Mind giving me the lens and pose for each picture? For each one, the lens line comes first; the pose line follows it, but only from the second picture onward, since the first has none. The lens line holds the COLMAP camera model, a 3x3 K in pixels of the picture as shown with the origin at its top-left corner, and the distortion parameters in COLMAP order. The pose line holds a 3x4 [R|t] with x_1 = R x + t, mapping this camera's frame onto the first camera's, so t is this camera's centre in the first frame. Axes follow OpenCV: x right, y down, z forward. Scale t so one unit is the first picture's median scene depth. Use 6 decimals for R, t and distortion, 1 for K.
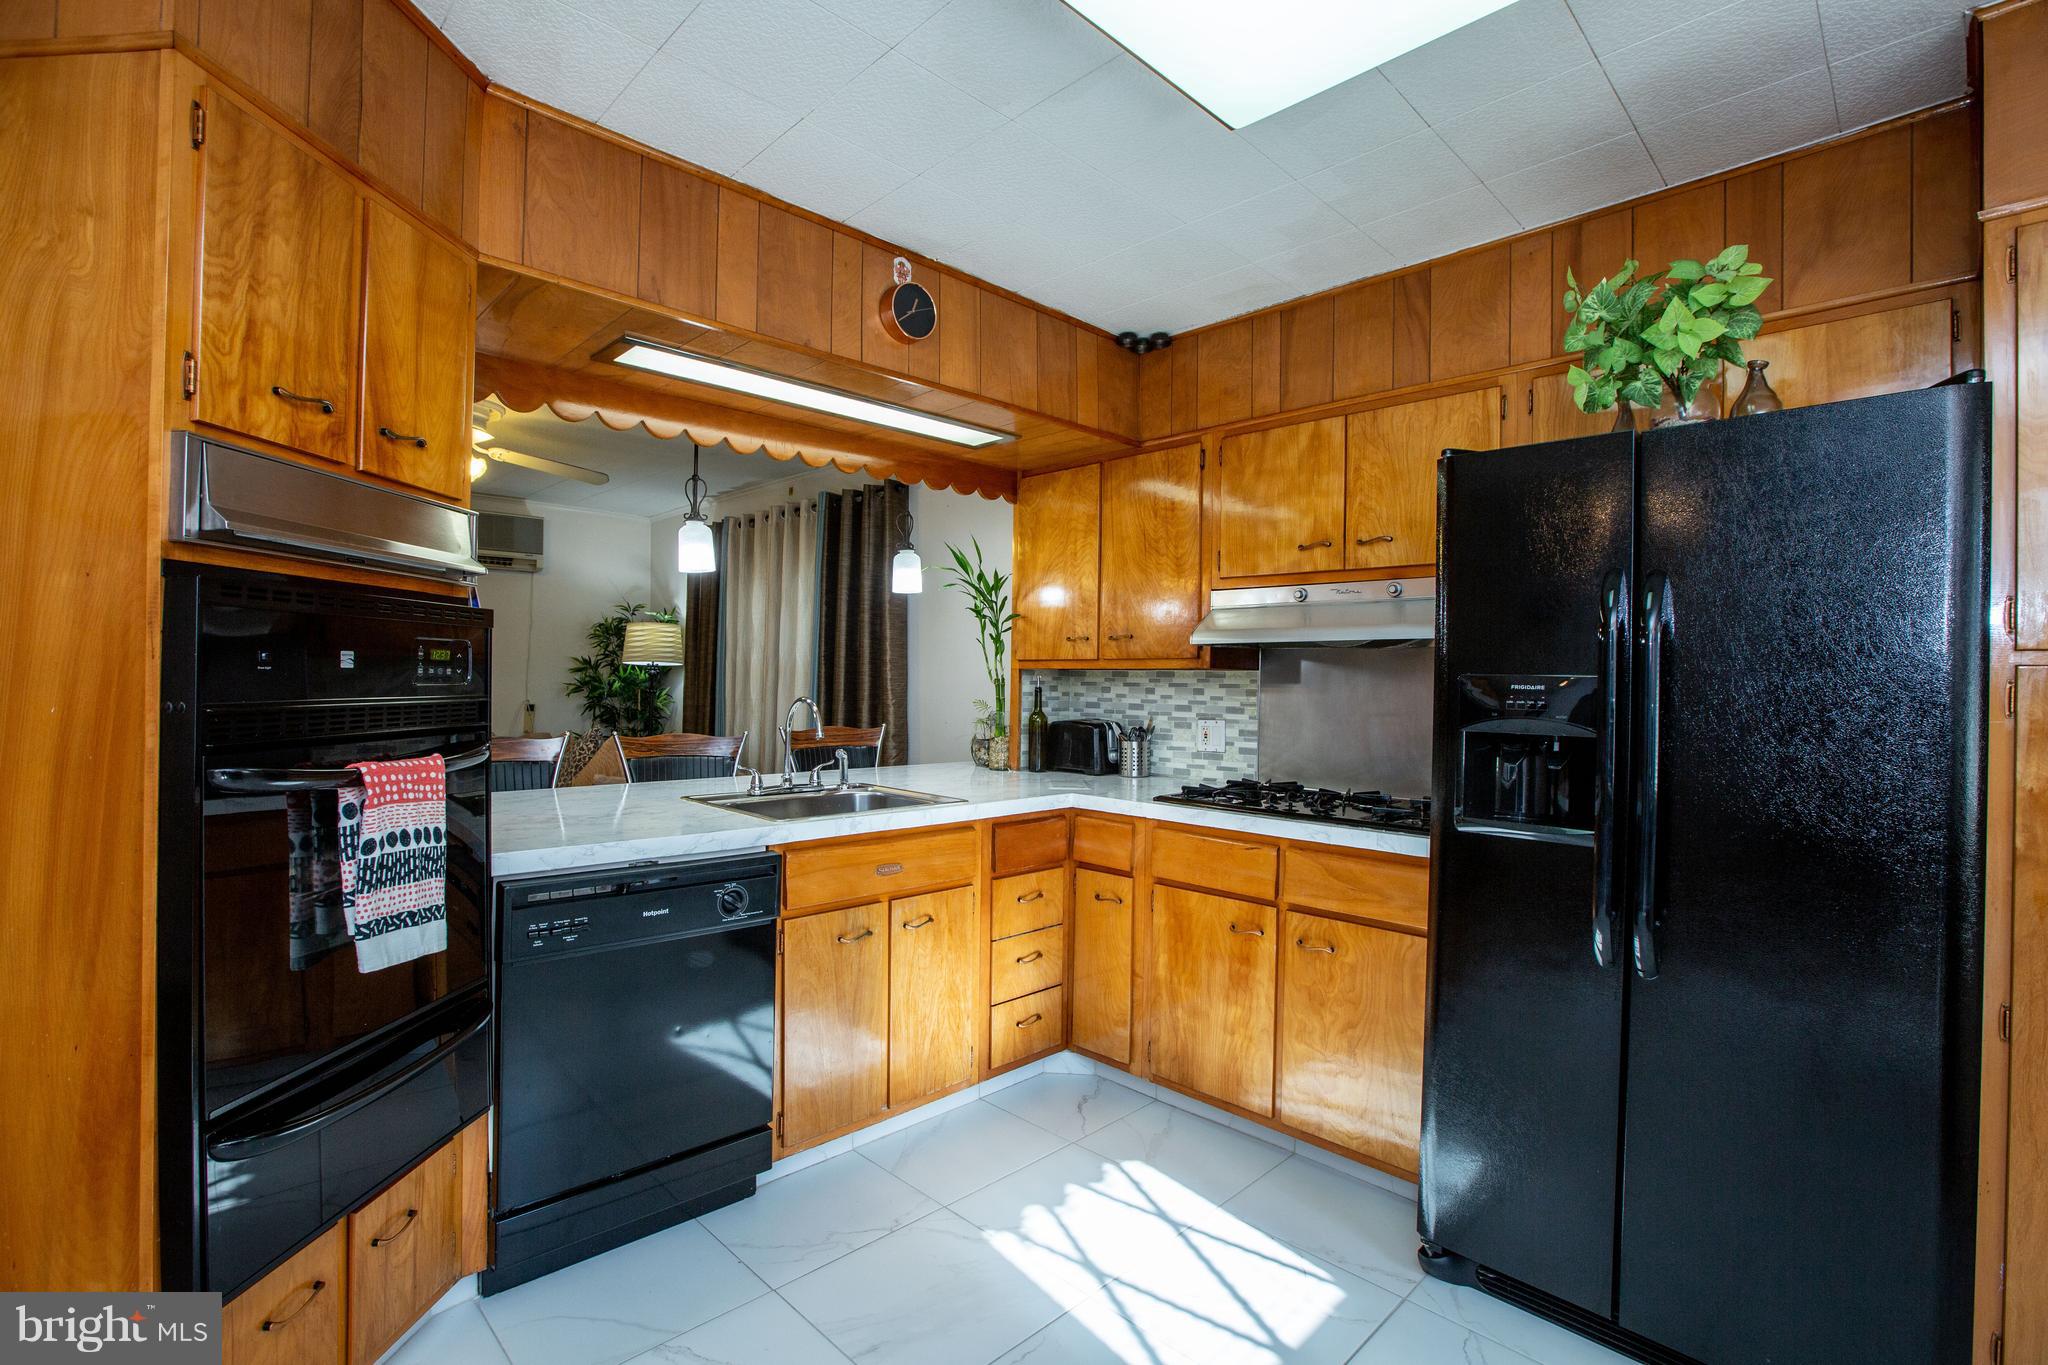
lens RADIAL K [[954.8, 0, 1024.1], [0, 954.8, 651.4], [0, 0, 1]] dist [-0.038206, 0.000385]
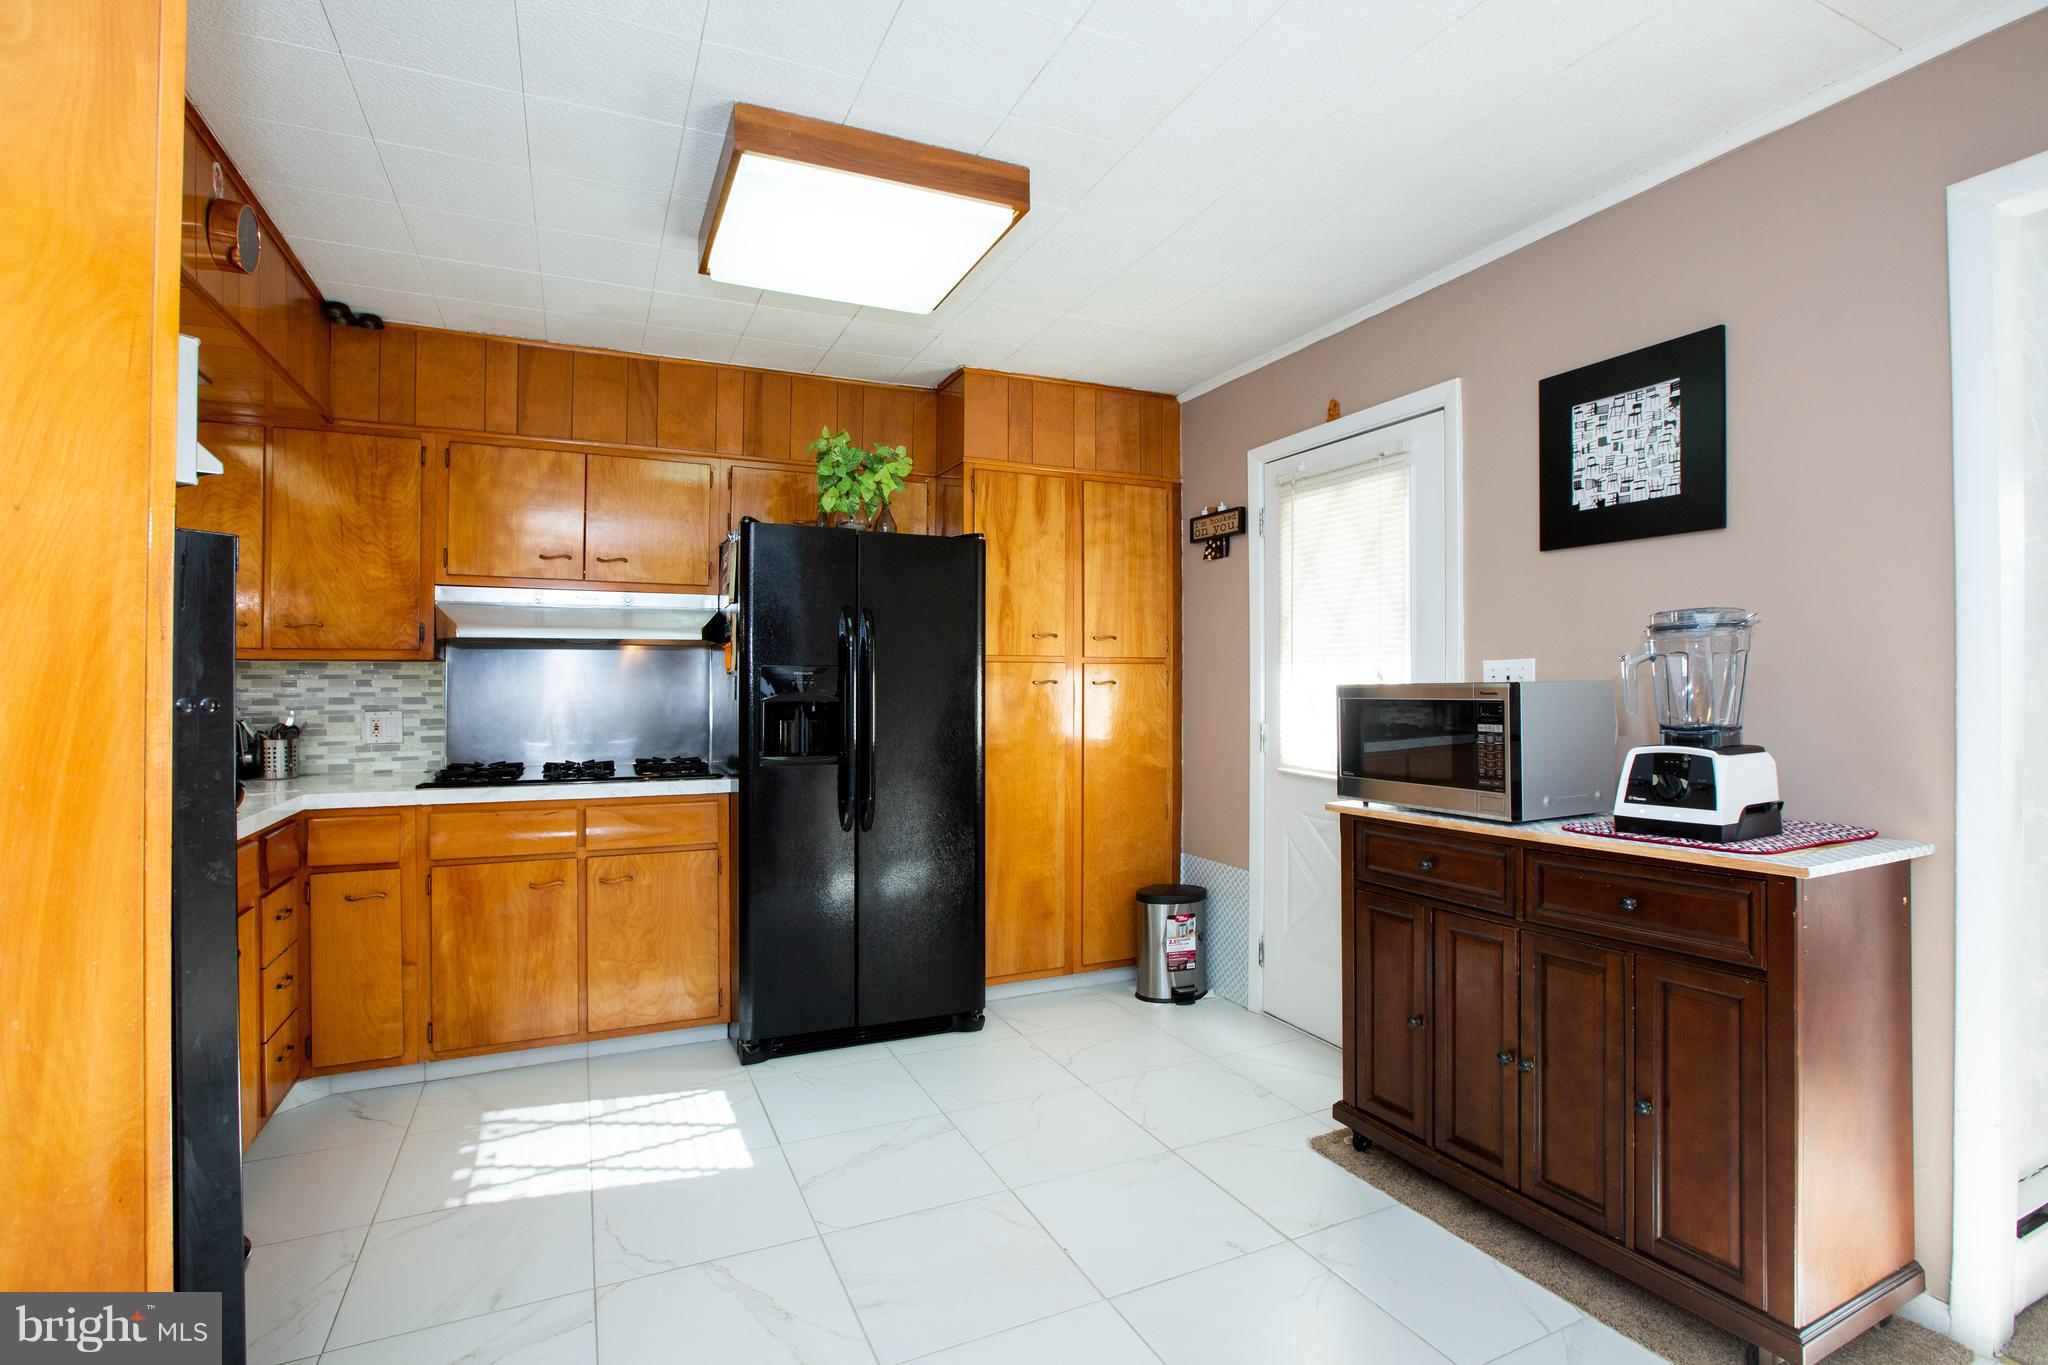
lens RADIAL K [[954.8, 0, 1024.1], [0, 954.8, 651.4], [0, 0, 1]] dist [-0.038206, 0.000385]
pose [[0.335965, 0.014704, 0.941760, -0.556756], [-0.024327, 0.999680, -0.006930, -0.000233], [-0.941560, -0.020582, 0.336215, 0.047862]]
